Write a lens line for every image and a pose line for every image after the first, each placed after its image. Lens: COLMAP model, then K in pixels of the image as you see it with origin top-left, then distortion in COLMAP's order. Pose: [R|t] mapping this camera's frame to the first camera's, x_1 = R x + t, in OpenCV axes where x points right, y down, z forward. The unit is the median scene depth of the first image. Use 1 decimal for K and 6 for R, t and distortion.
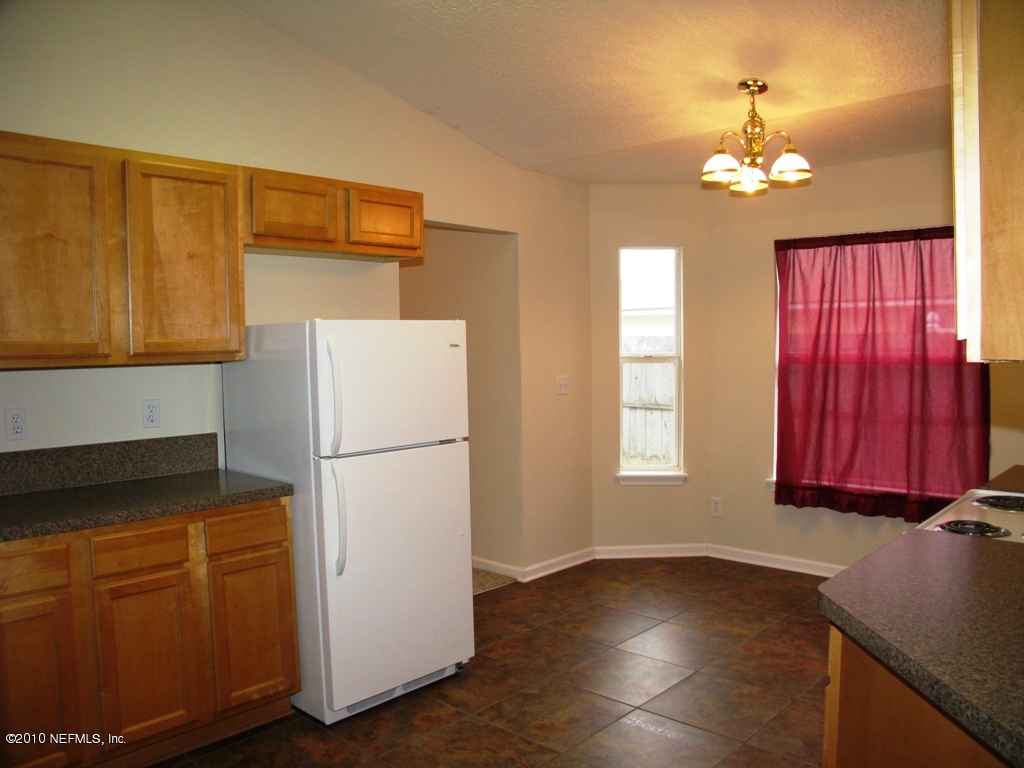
lens RADIAL K [[808.2, 0, 519.4], [0, 808.2, 399.1], [0, 0, 1]] dist [-0.170748, 0.131072]
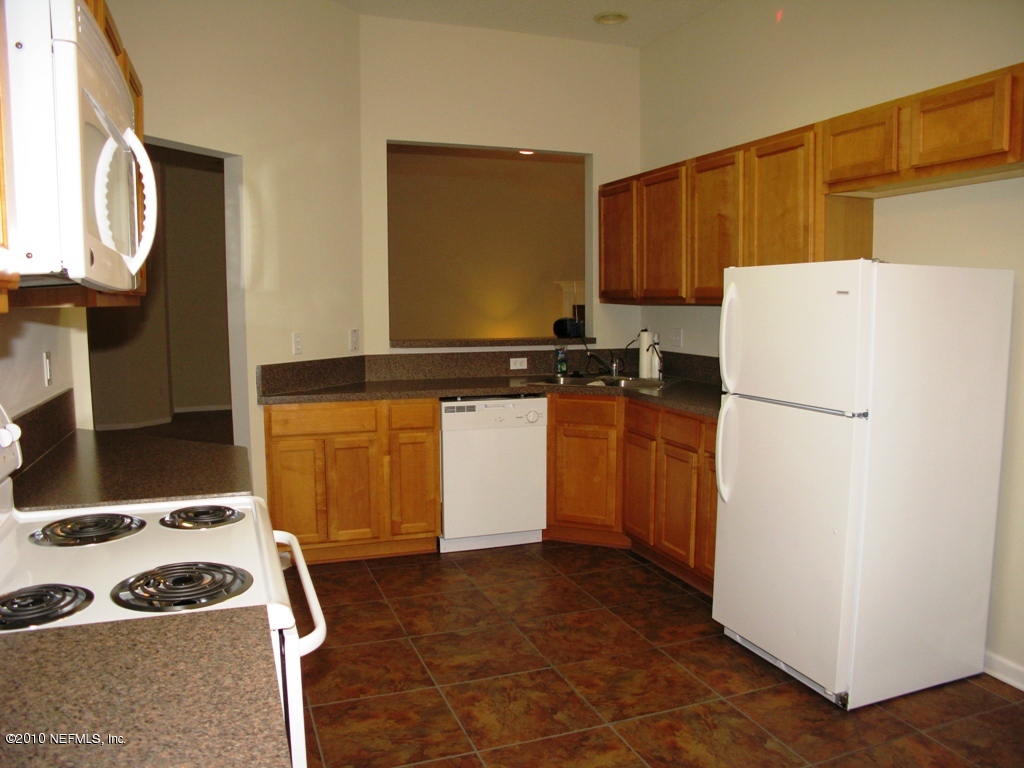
lens RADIAL K [[808.2, 0, 519.4], [0, 808.2, 399.1], [0, 0, 1]] dist [-0.170748, 0.131072]
pose [[-0.462820, 0.118216, -0.878534, 0.600912], [-0.052217, 0.985711, 0.160146, -0.055824], [0.884913, 0.119993, -0.450034, 0.863938]]
